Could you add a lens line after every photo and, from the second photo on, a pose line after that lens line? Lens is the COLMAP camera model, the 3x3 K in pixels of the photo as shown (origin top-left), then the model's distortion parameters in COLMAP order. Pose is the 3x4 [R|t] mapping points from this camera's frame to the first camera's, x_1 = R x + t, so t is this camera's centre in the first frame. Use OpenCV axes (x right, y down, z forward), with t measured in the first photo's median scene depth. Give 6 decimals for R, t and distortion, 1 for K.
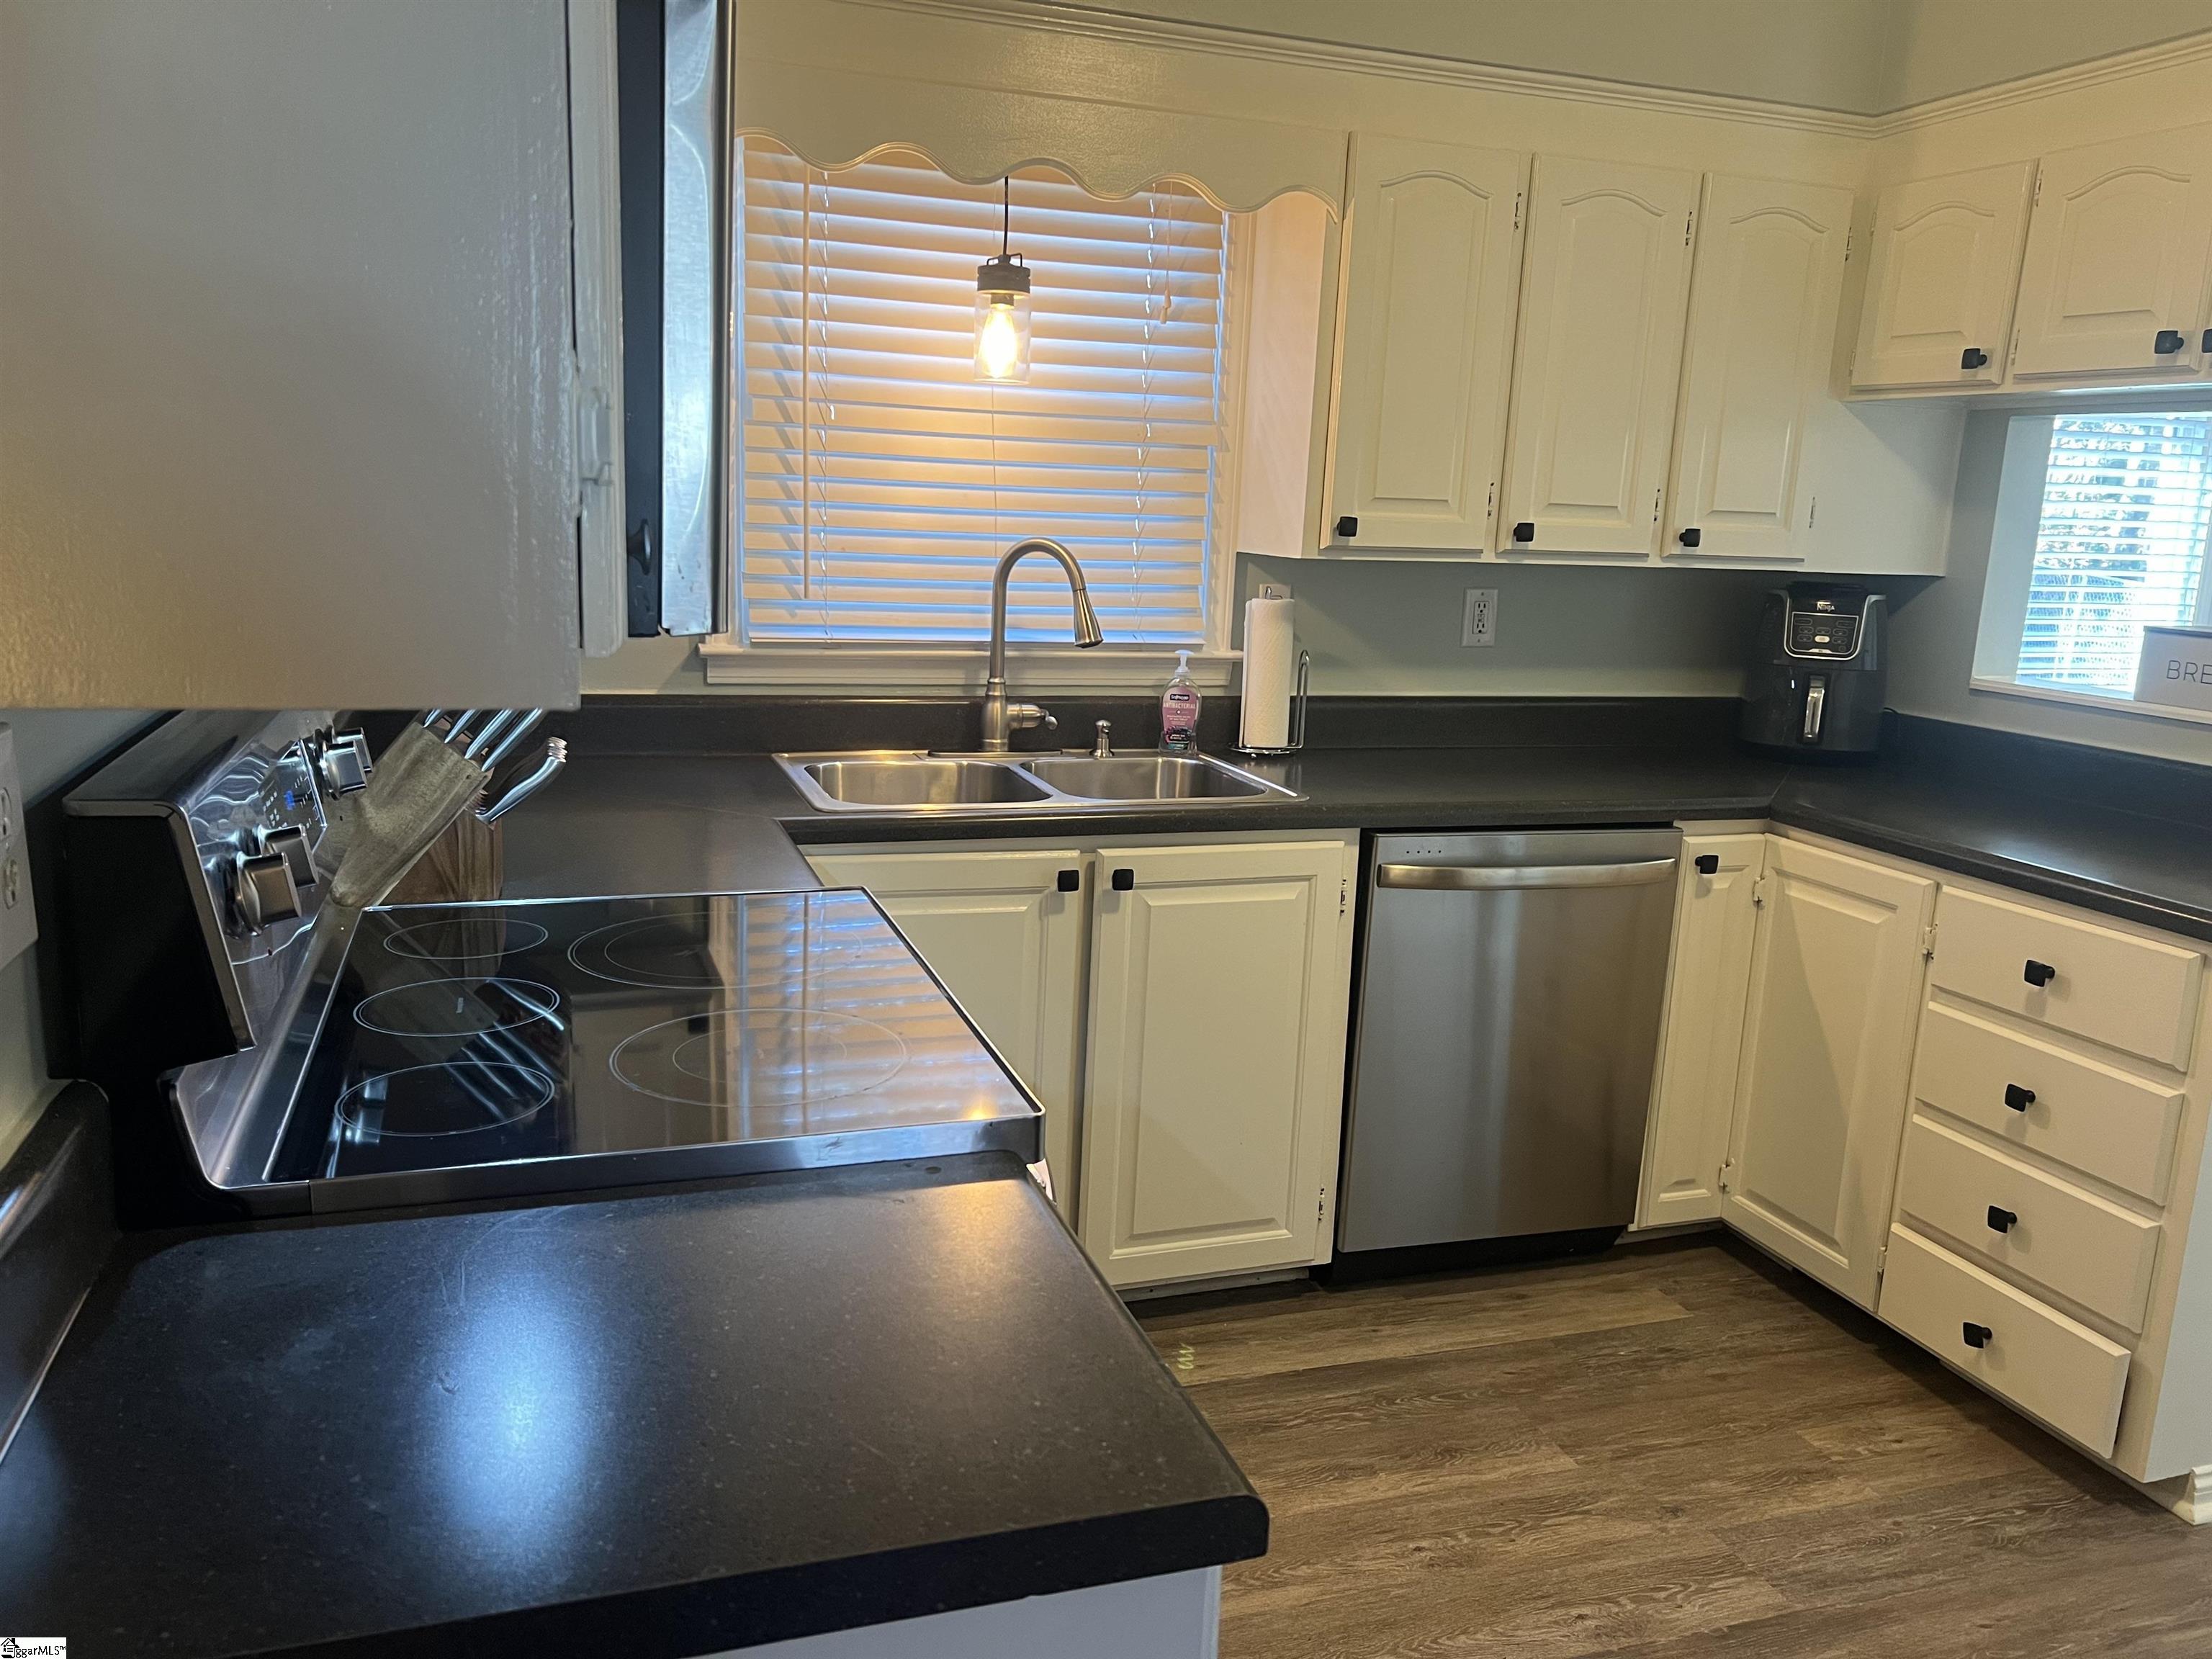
lens RADIAL K [[1675.7, 0, 1103.3], [0, 1675.7, 841.0], [0, 0, 1]] dist [0.063344, -0.066248]
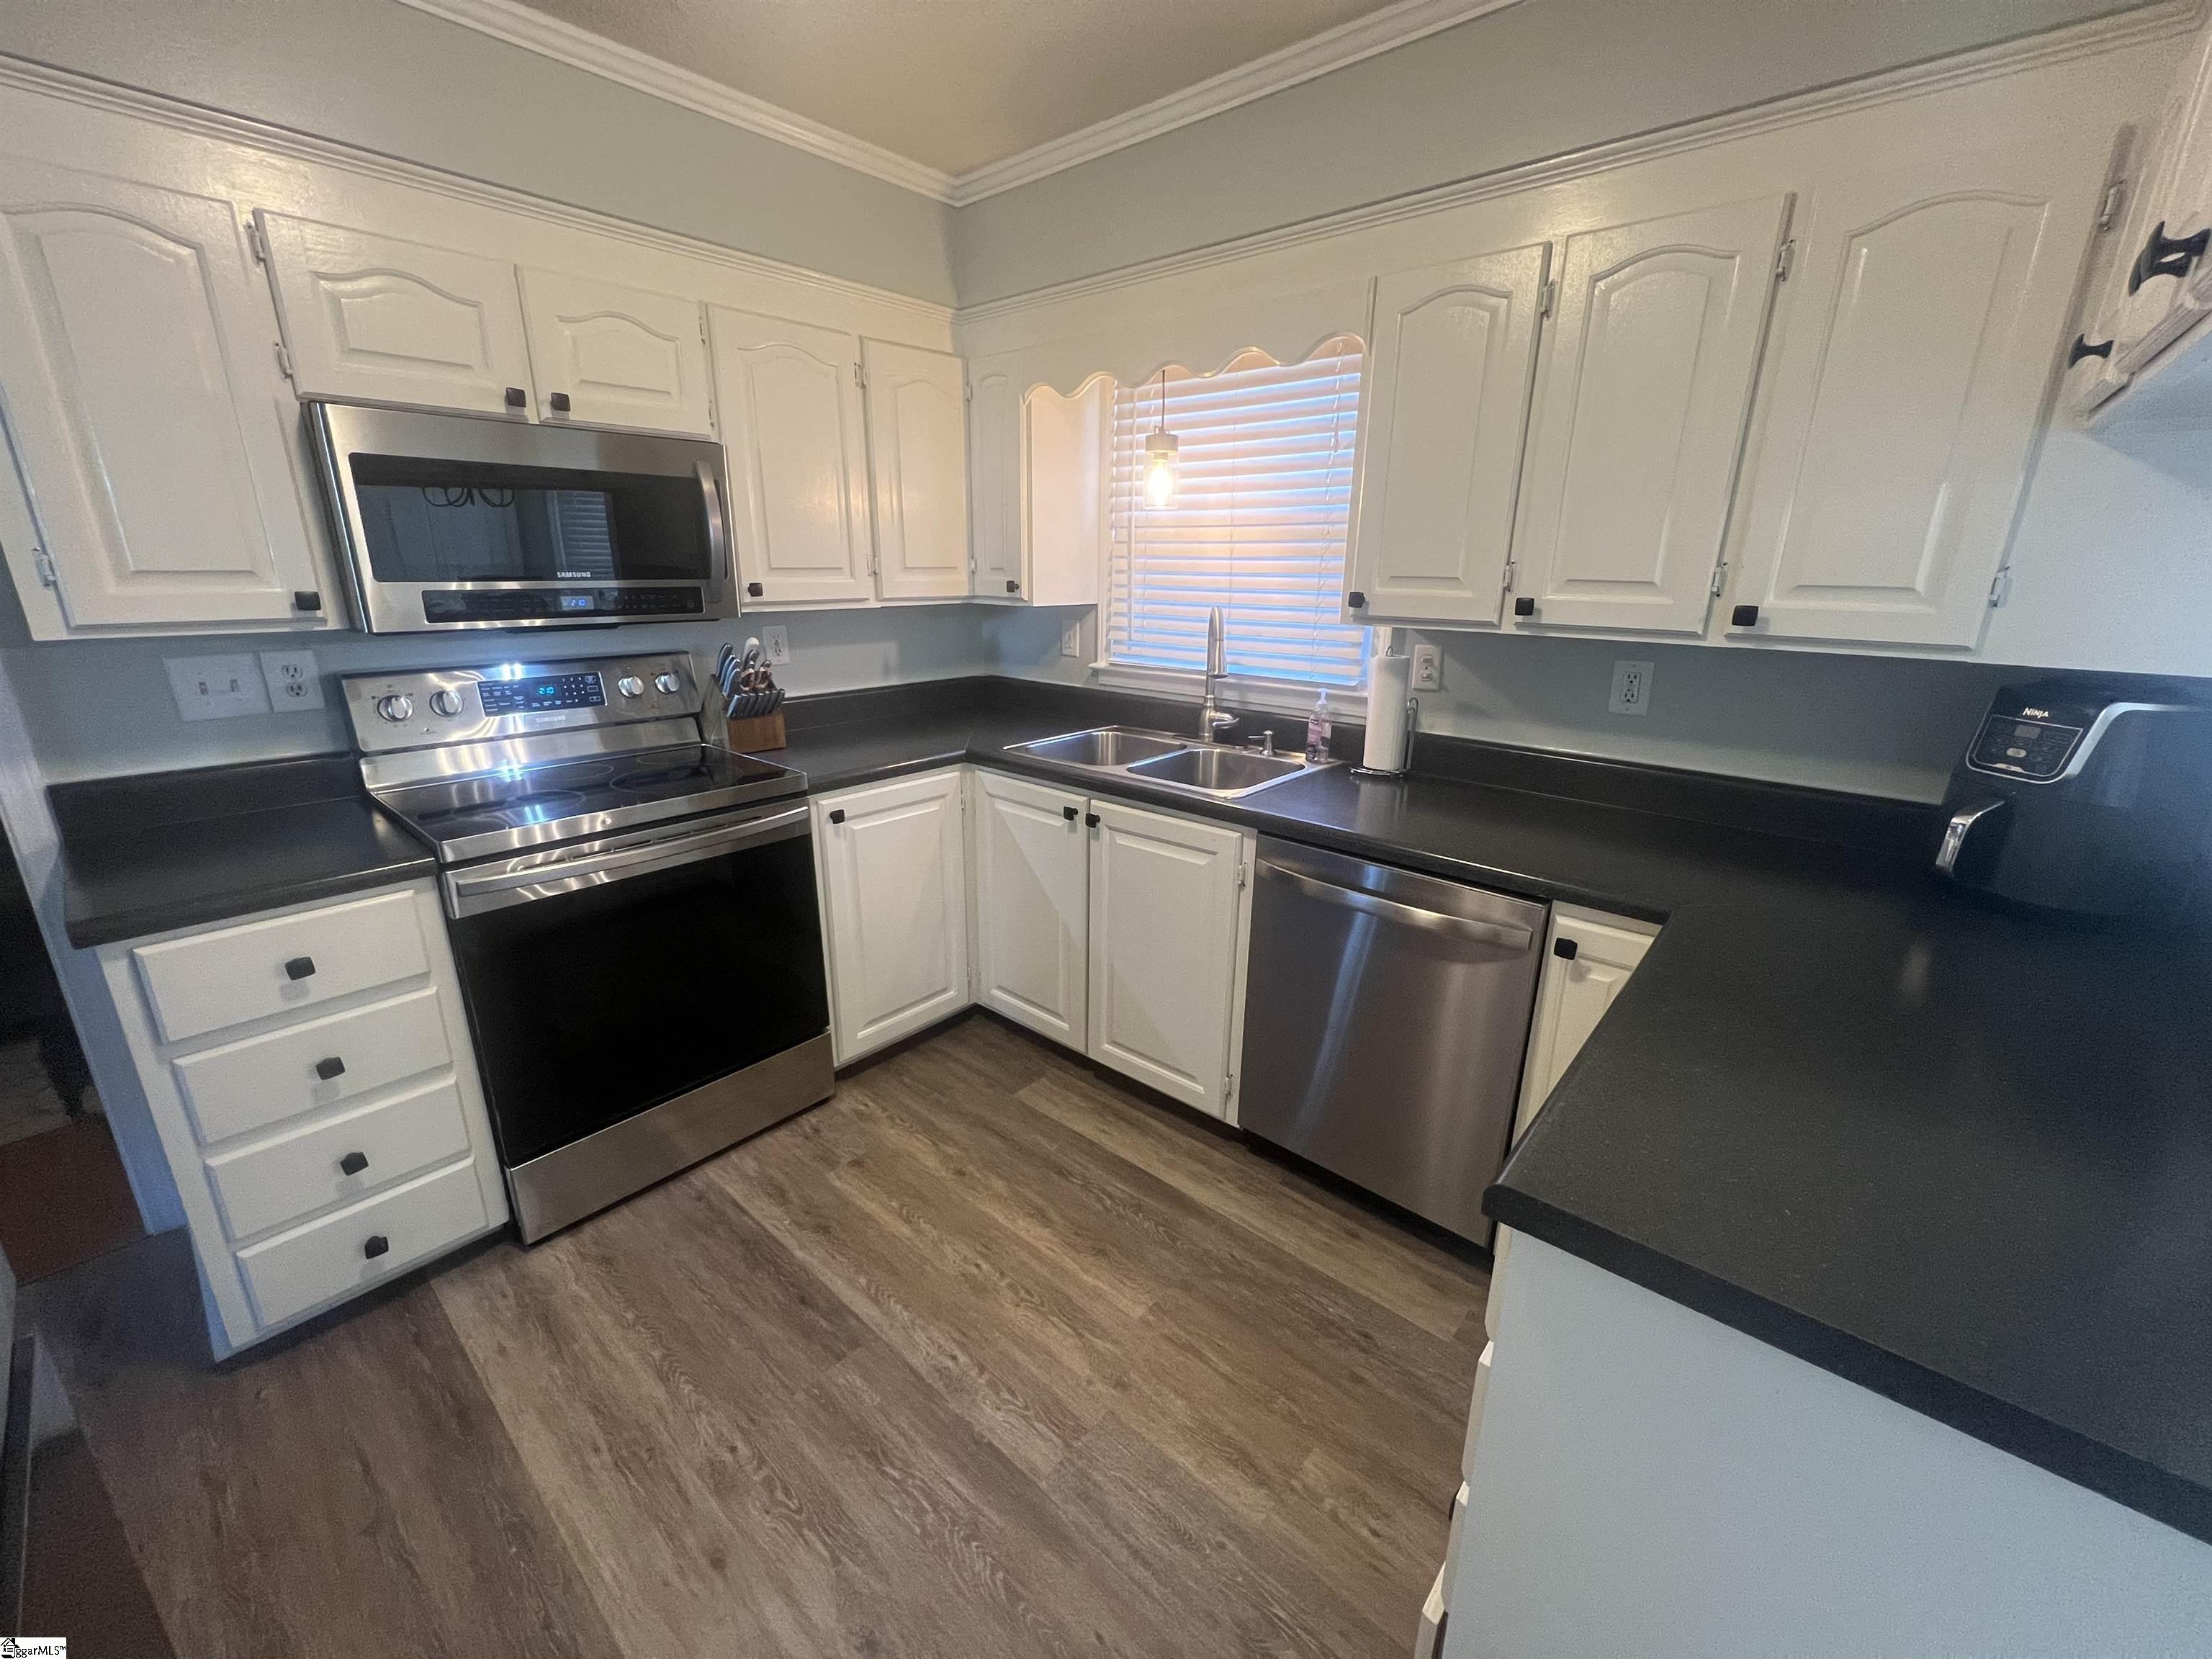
lens RADIAL K [[889.5, 0, 1102.5], [0, 889.5, 822.3], [0, 0, 1]] dist [0.001284, 0.000265]
pose [[0.497745, 0.212576, -0.840869, 0.692293], [-0.164398, 0.975048, 0.149183, -0.098187], [0.851600, 0.063982, 0.520272, 0.529726]]
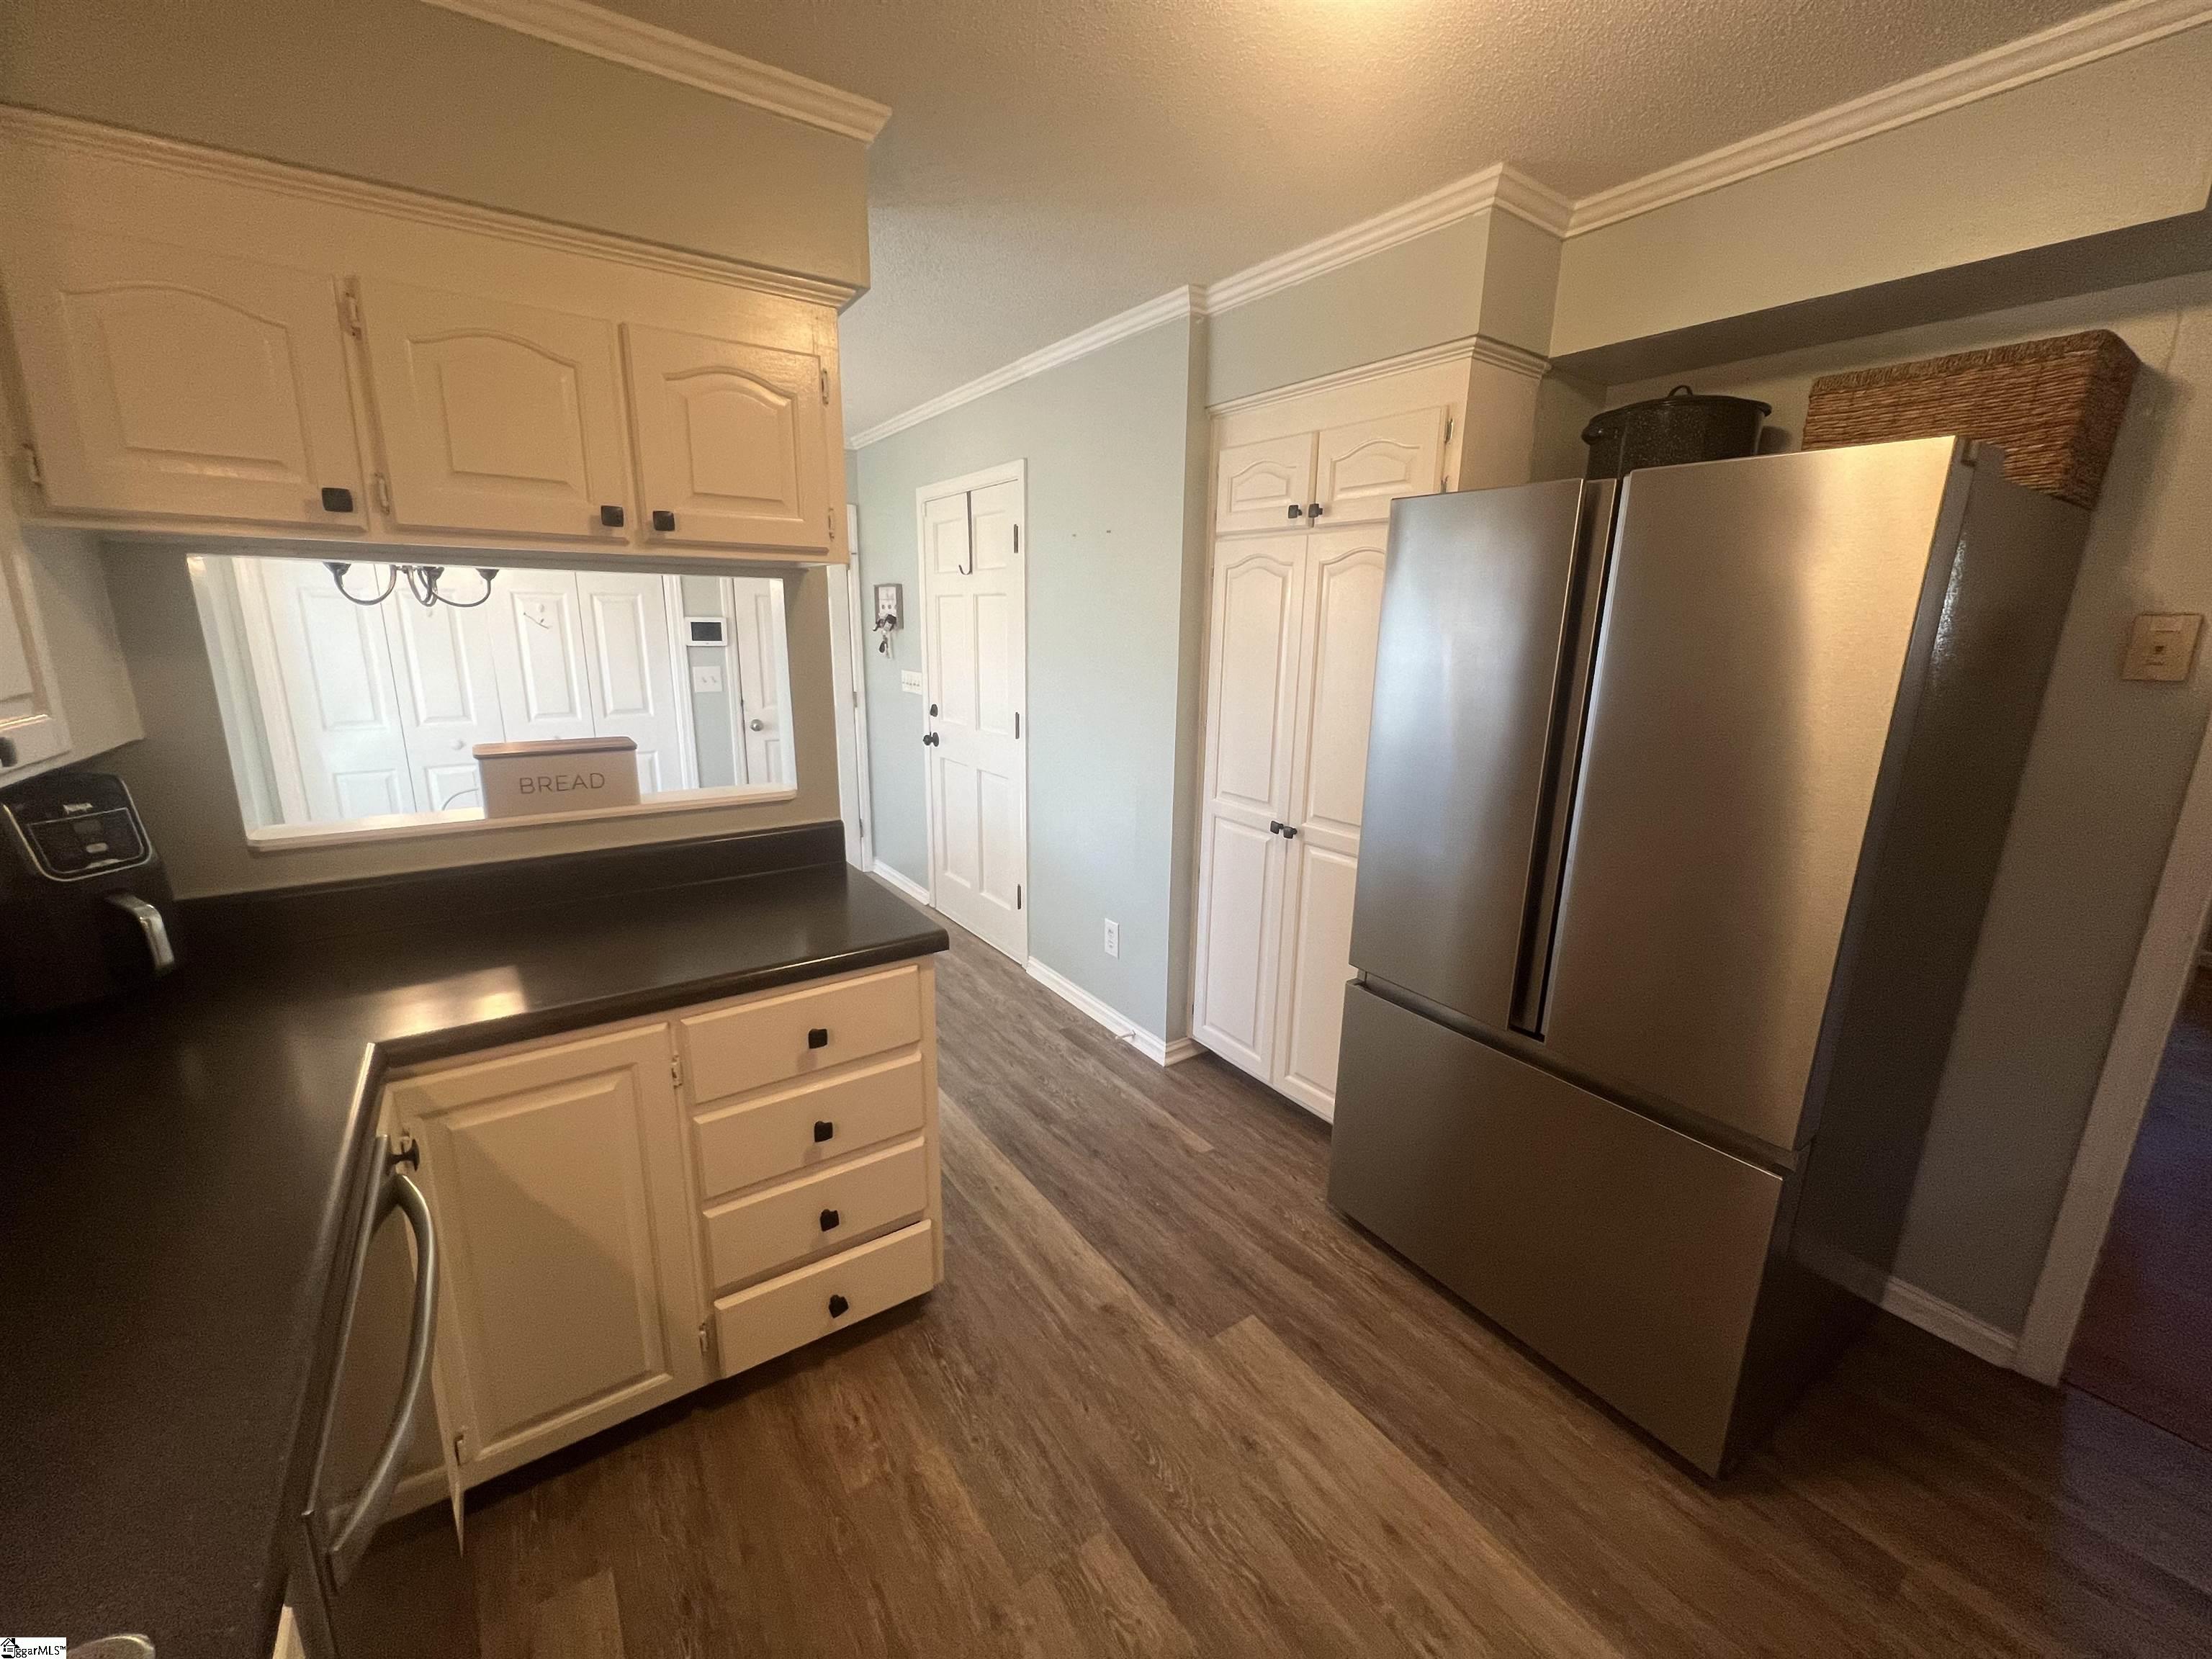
lens RADIAL K [[889.5, 0, 1102.5], [0, 889.5, 822.3], [0, 0, 1]] dist [0.001284, 0.000265]
pose [[-0.267413, -0.262988, 0.926999, -0.068728], [0.168840, 0.934363, 0.313782, -0.218103], [-0.948674, 0.240425, -0.205458, 0.802650]]
